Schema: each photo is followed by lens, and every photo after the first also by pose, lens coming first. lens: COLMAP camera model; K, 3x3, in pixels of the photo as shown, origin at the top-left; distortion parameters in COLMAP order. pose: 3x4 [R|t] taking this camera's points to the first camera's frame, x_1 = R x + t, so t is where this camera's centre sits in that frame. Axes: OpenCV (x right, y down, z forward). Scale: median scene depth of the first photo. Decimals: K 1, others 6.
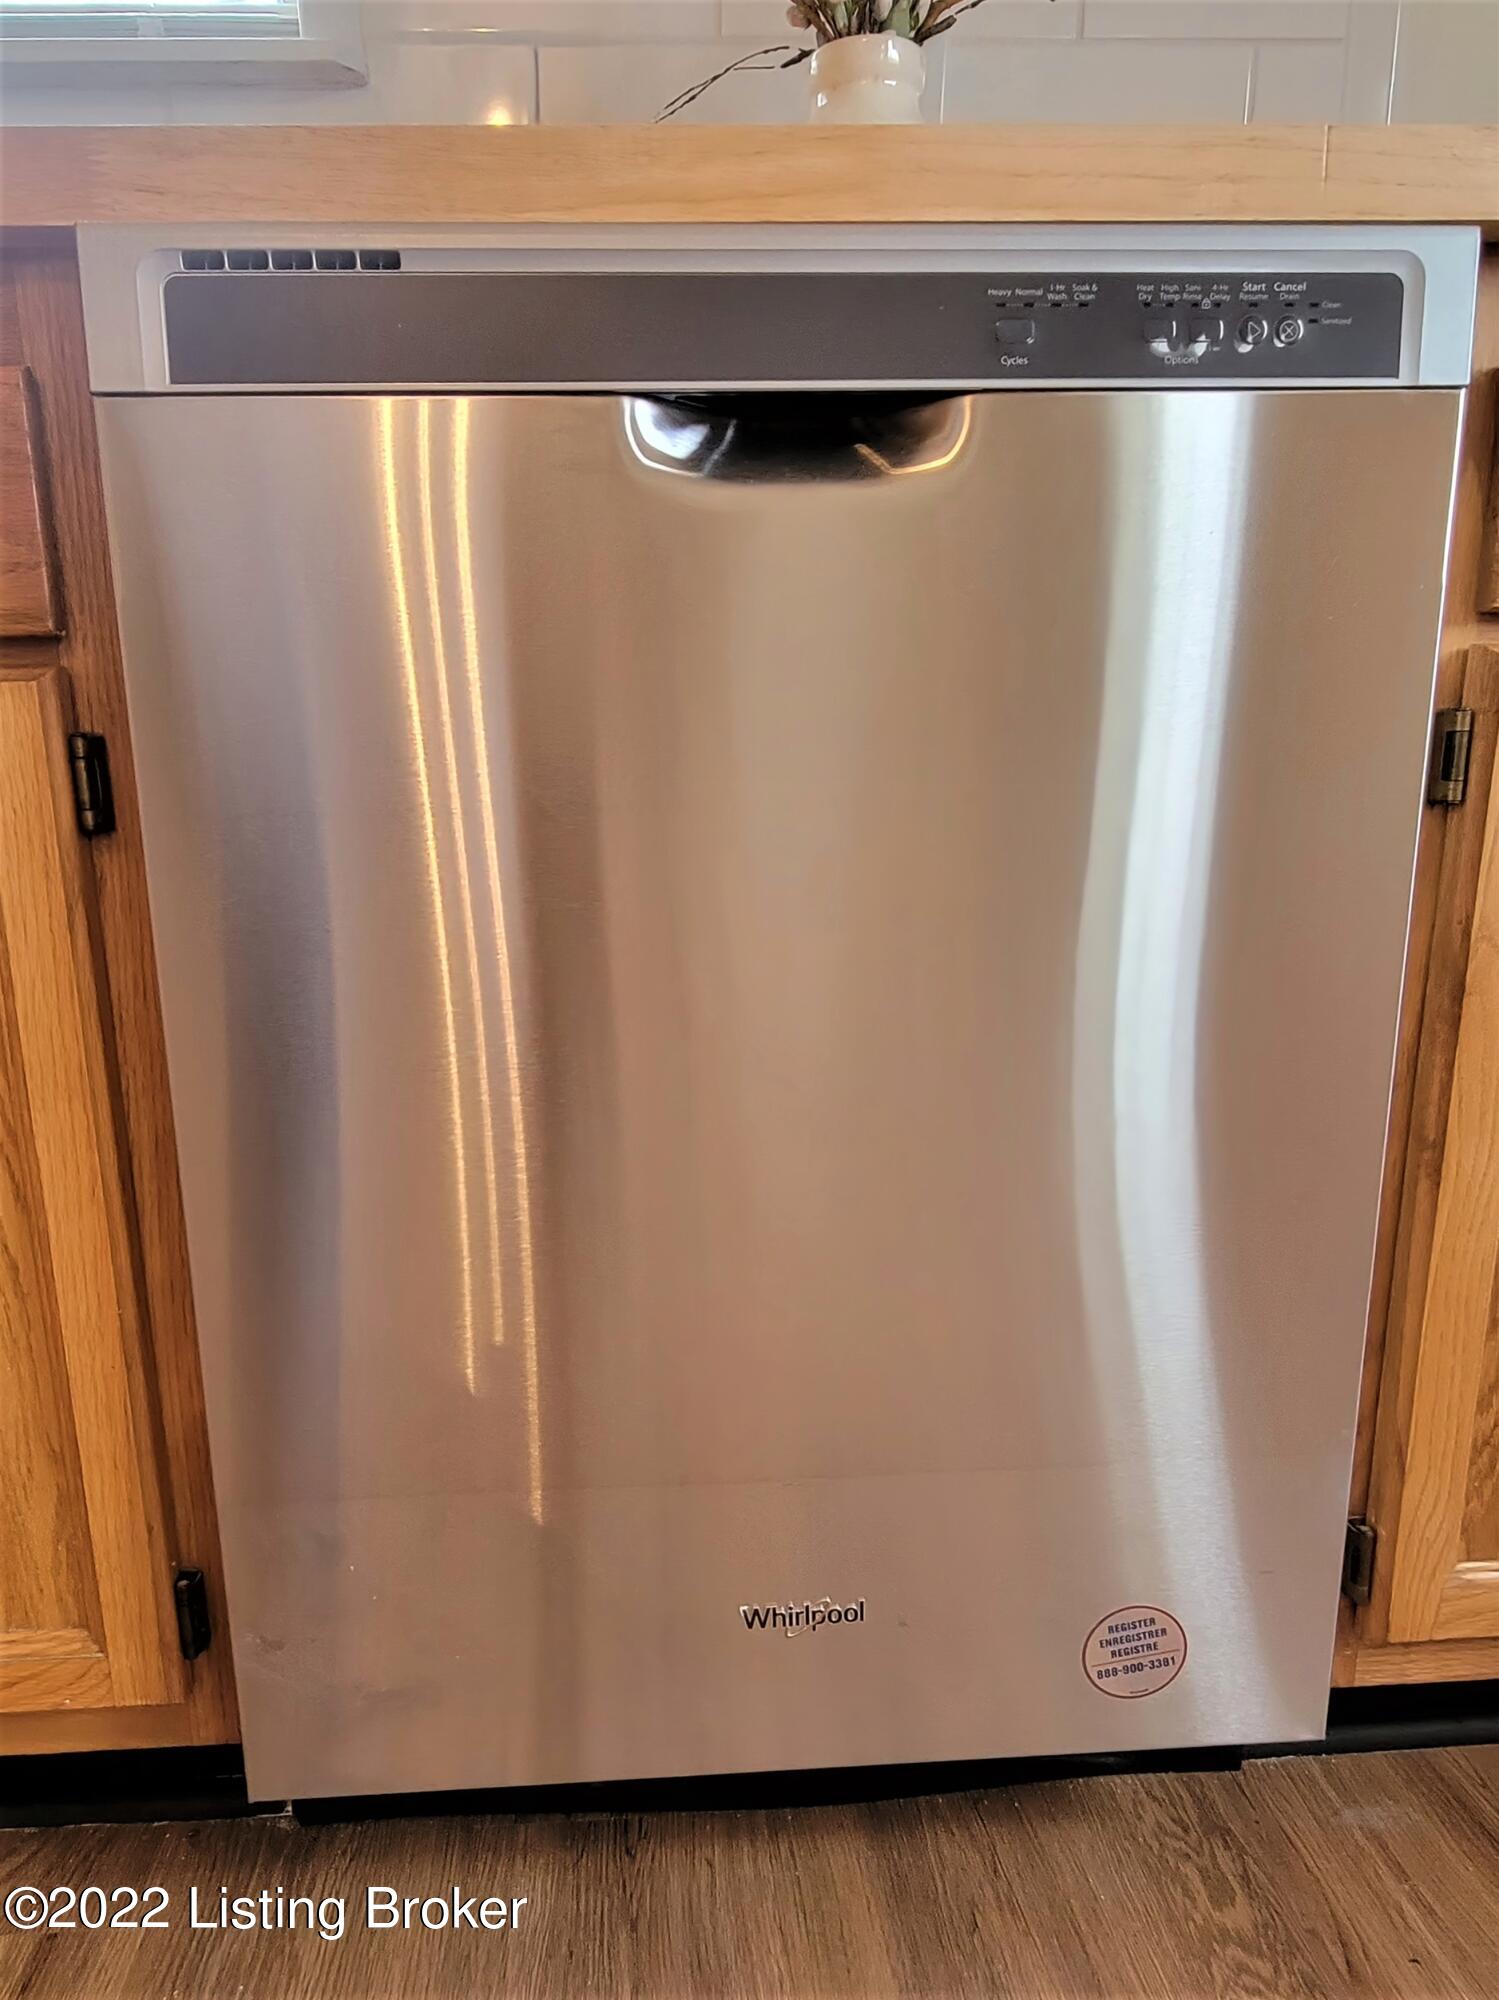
lens RADIAL K [[1247.2, 0, 738.1], [0, 1247.2, 994.1], [0, 0, 1]] dist [0.002012, -0.002897]
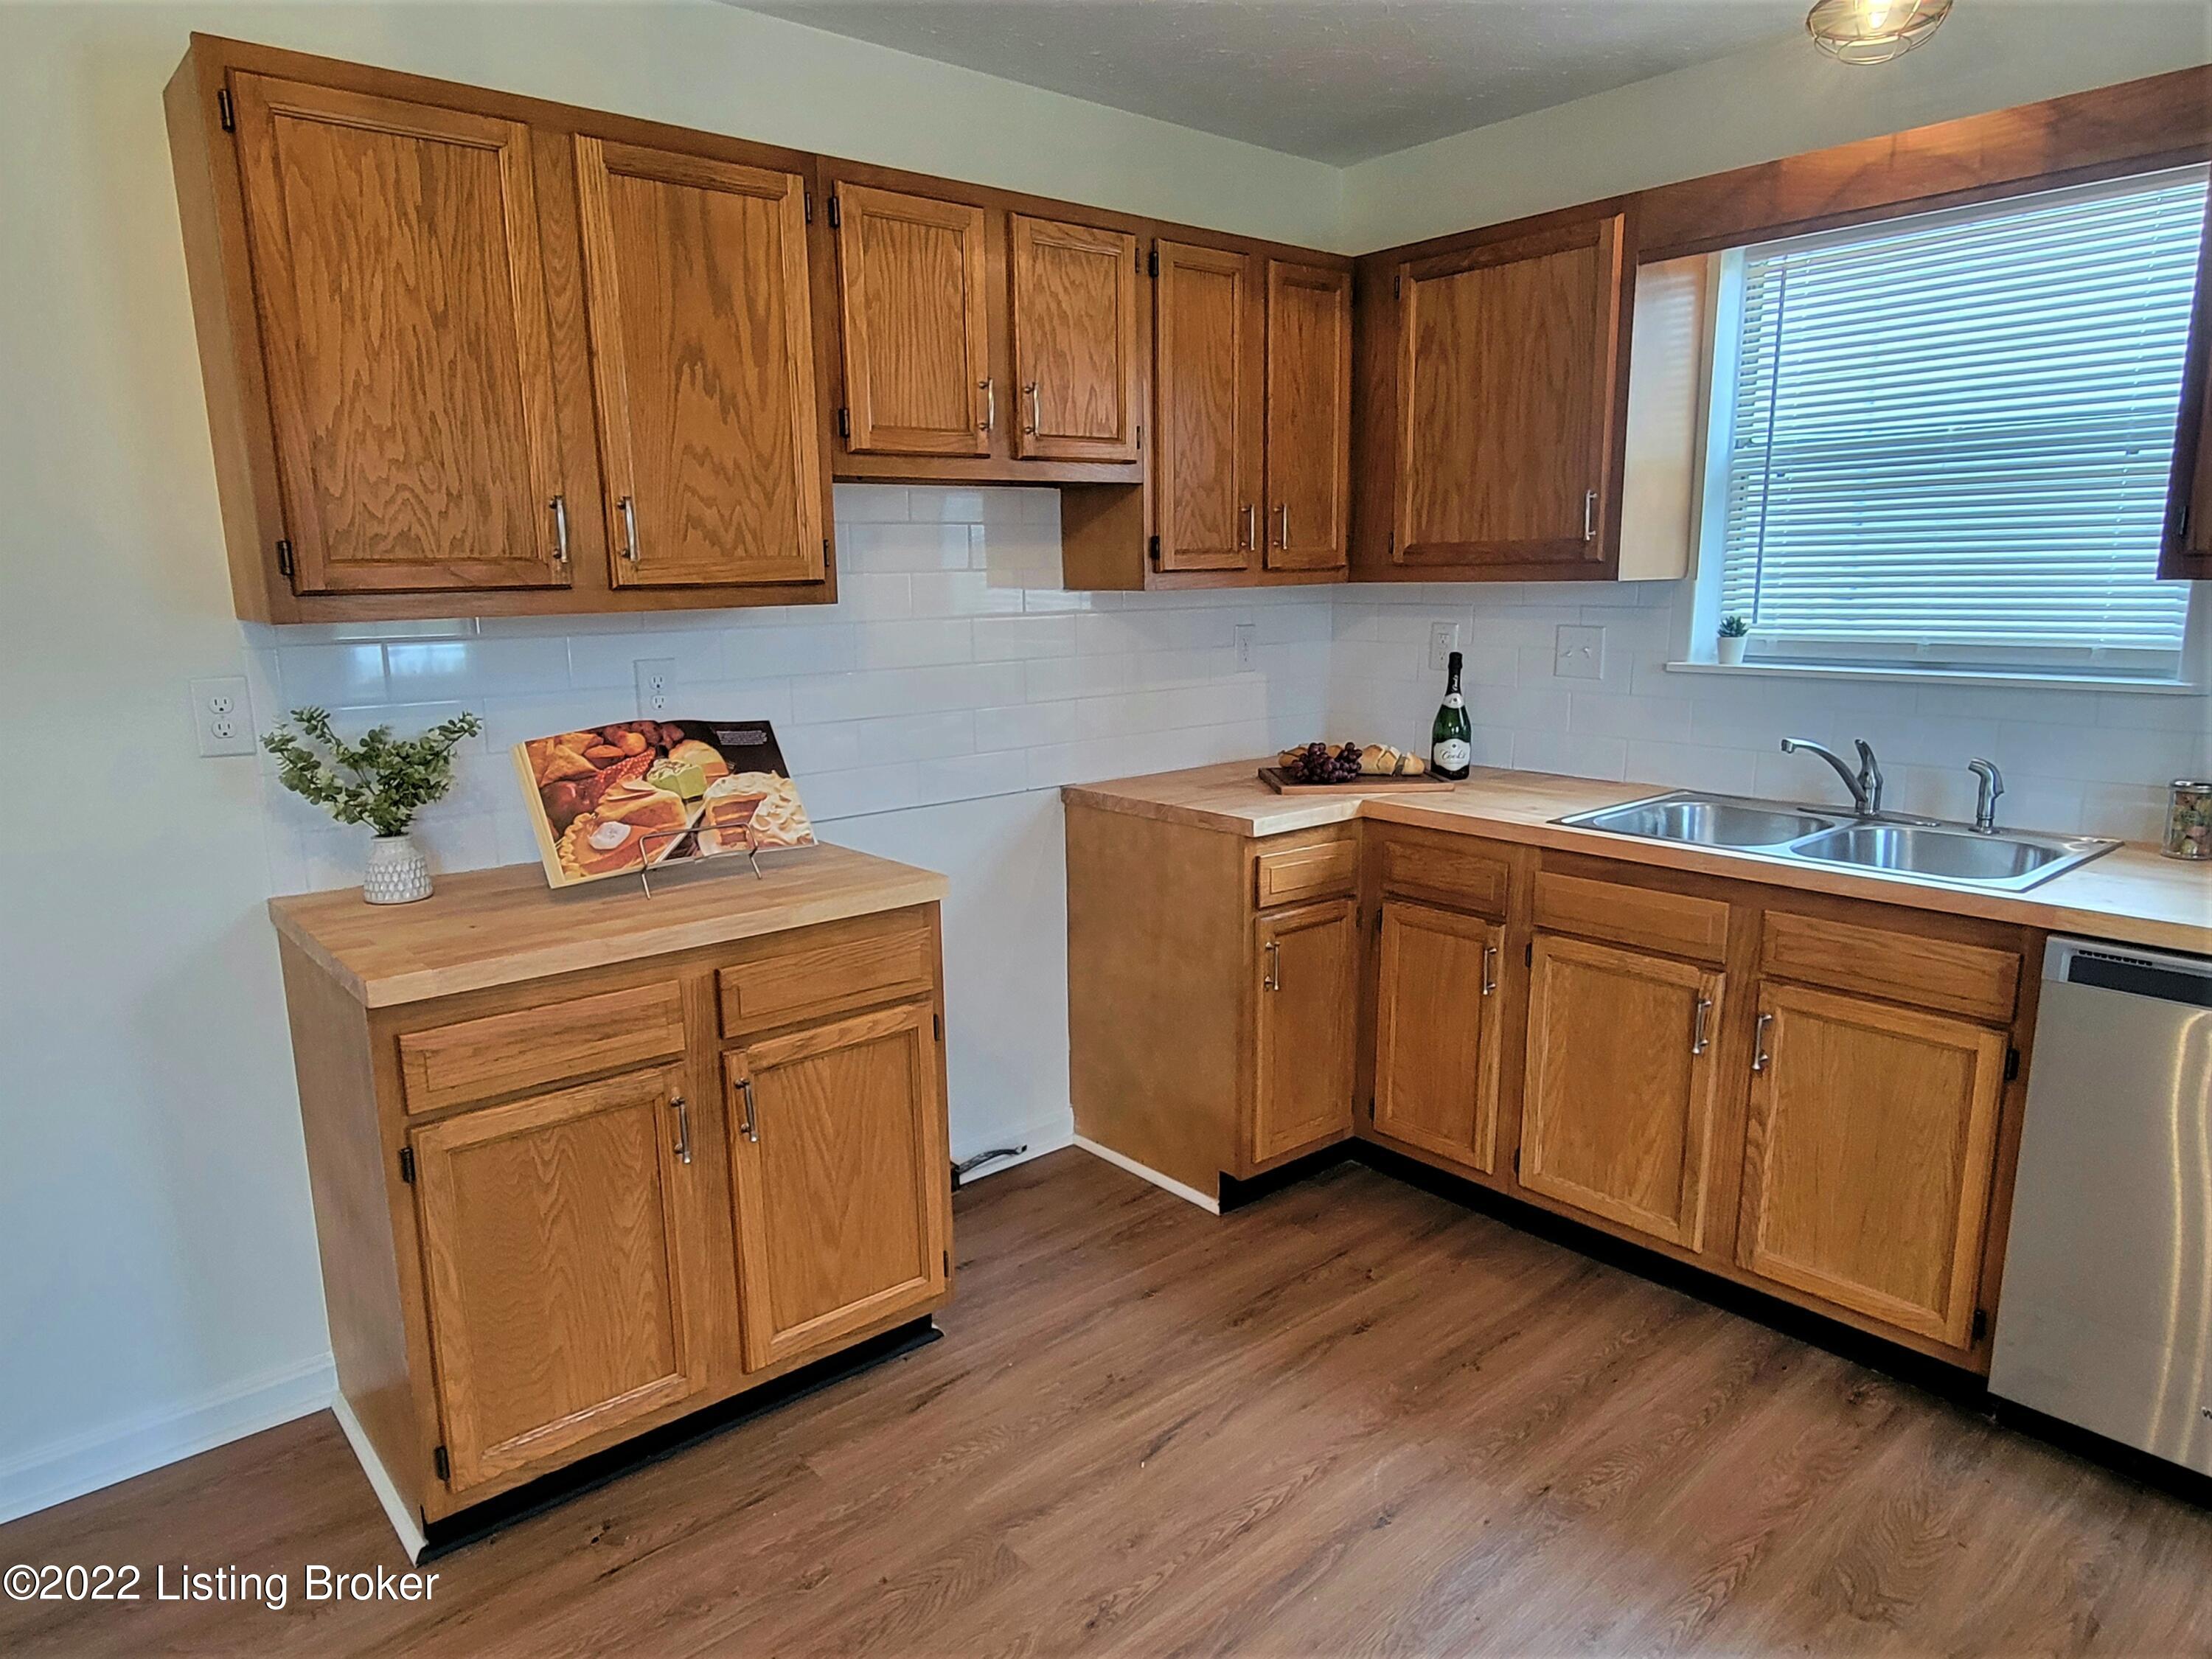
lens RADIAL K [[1379.4, 0, 1084.8], [0, 1379.4, 845.8], [0, 0, 1]] dist [0.002012, -0.002897]
pose [[0.605947, 0.160676, -0.779109, 0.673108], [-0.160678, 0.983924, 0.077948, -0.559502], [0.779109, 0.077953, 0.622023, -2.894804]]
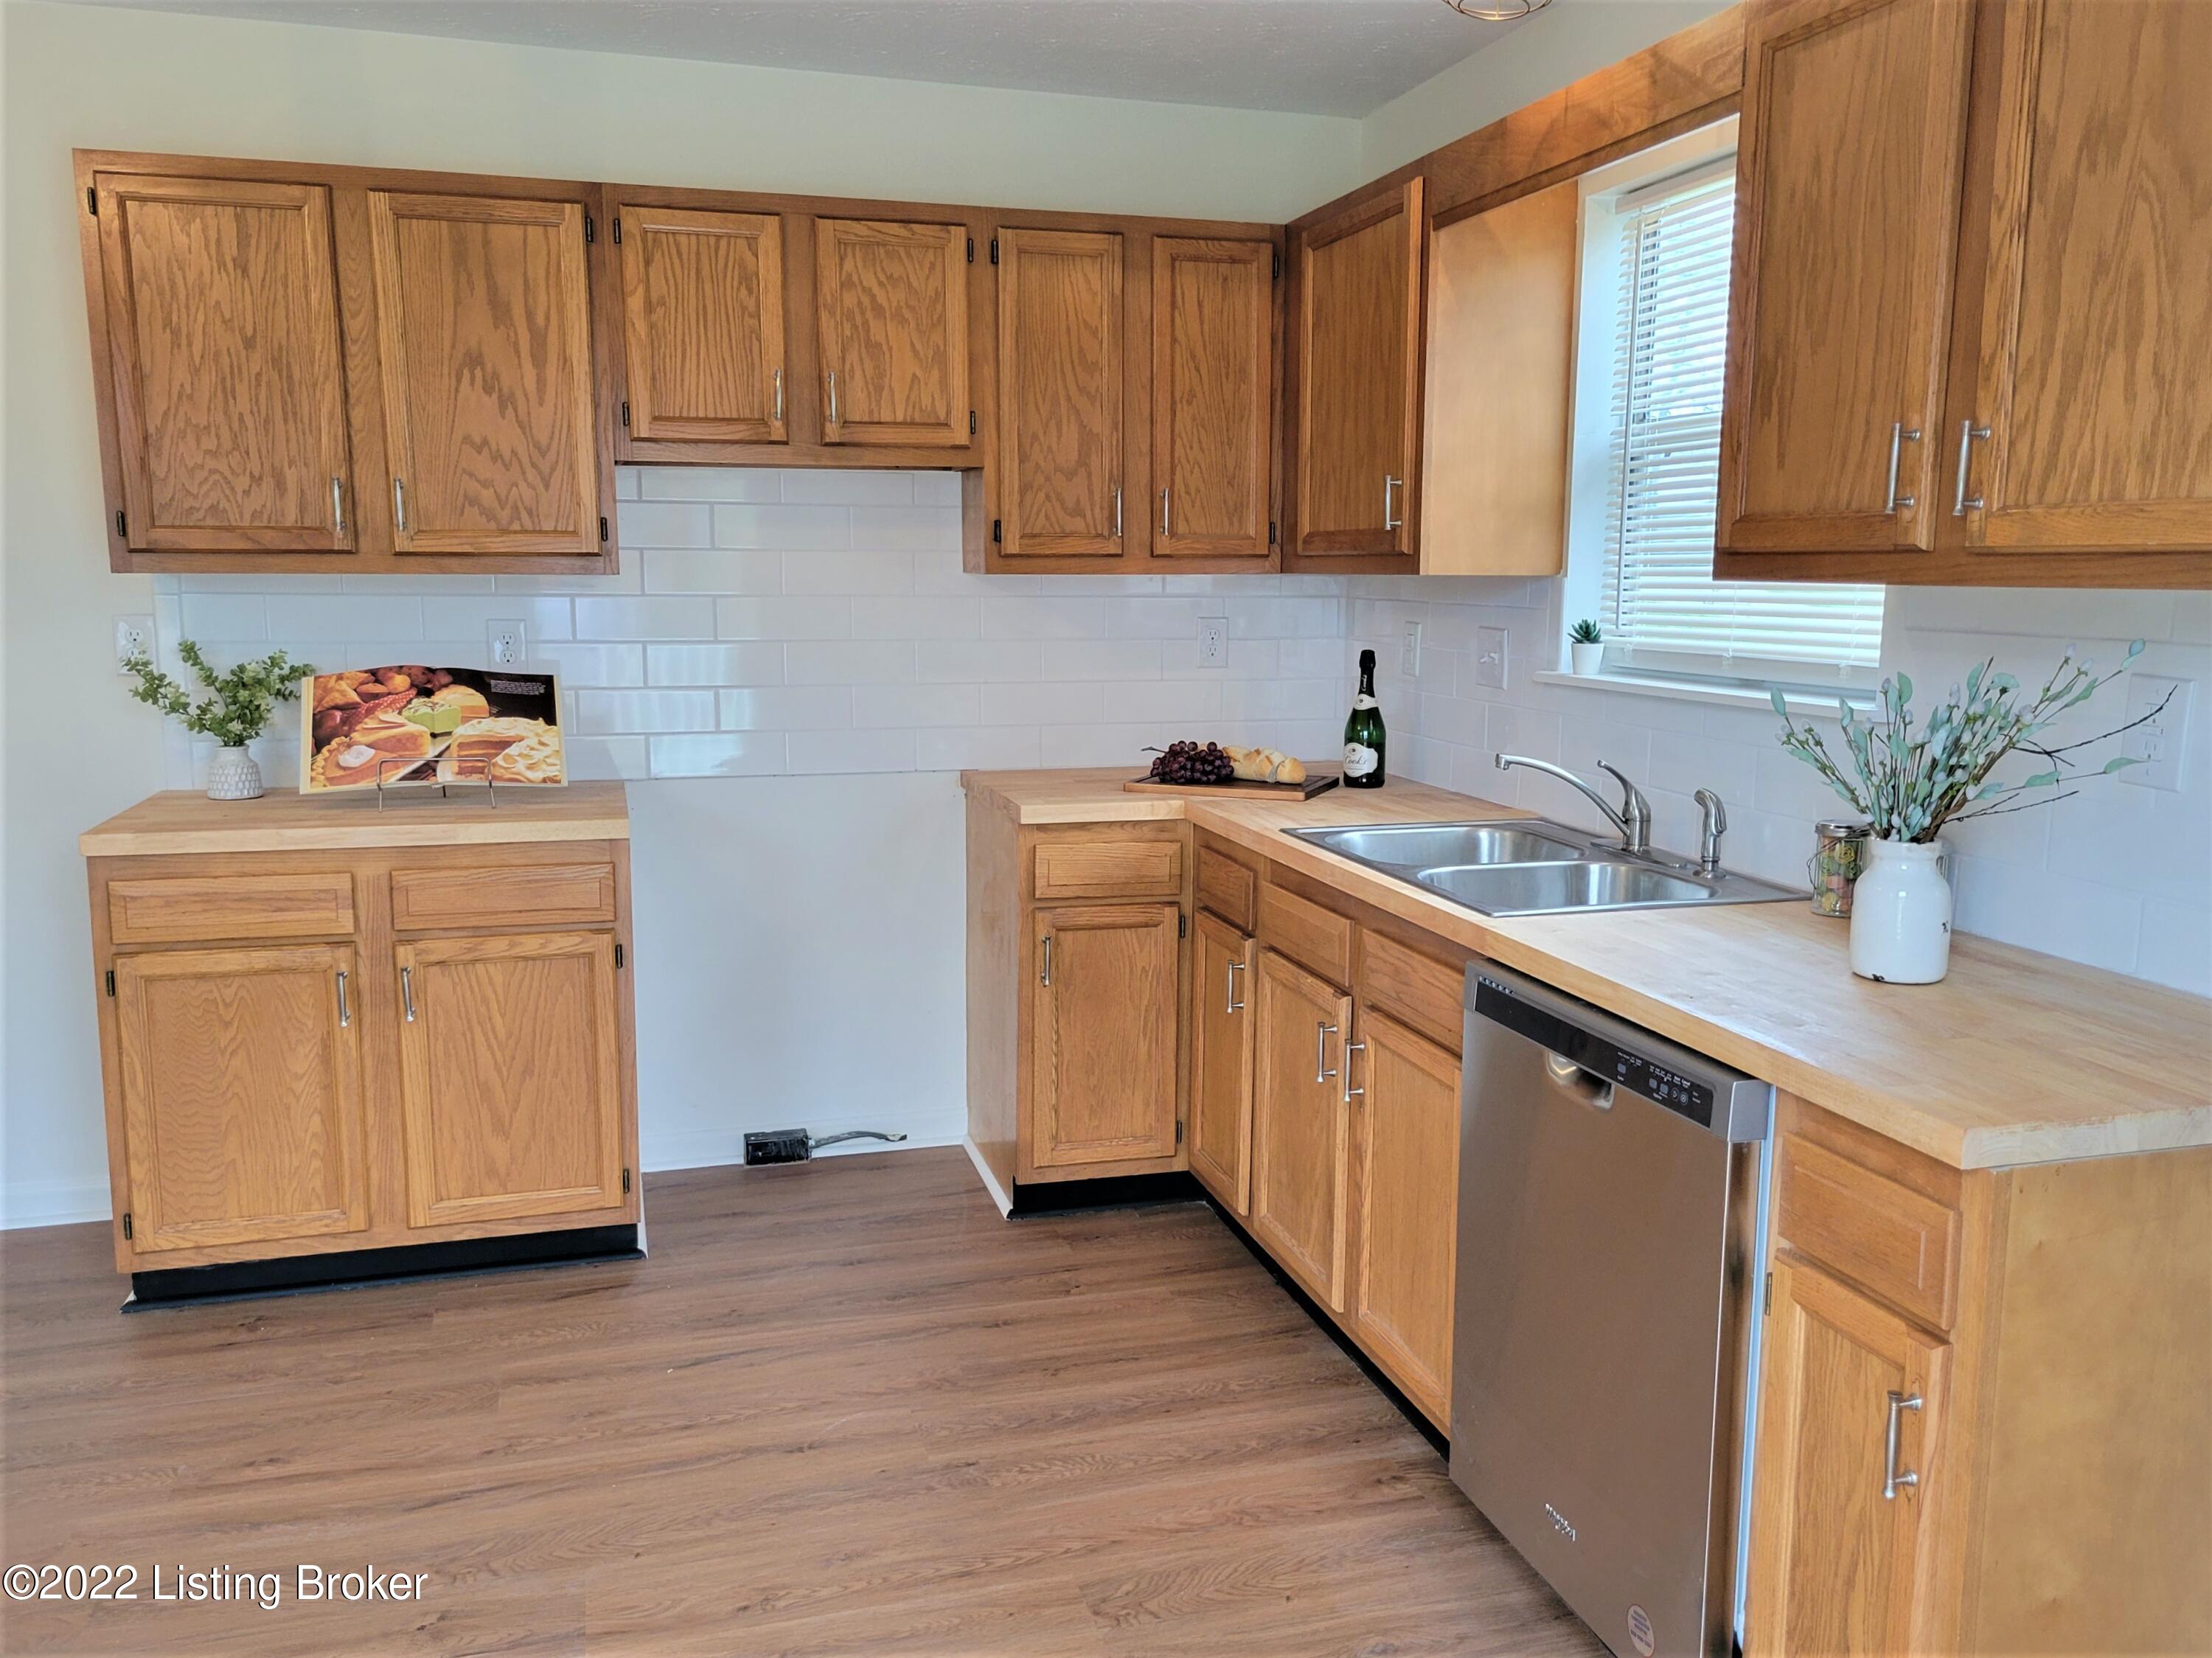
lens RADIAL K [[1757.0, 0, 1117.5], [0, 1757.0, 817.5], [0, 0, 1]] dist [0.036193, -0.019775]
pose [[0.239198, 0.153905, -0.958696, 2.873955], [-0.214688, 0.971304, 0.102364, -0.970373], [0.946939, 0.181336, 0.265375, -0.956634]]
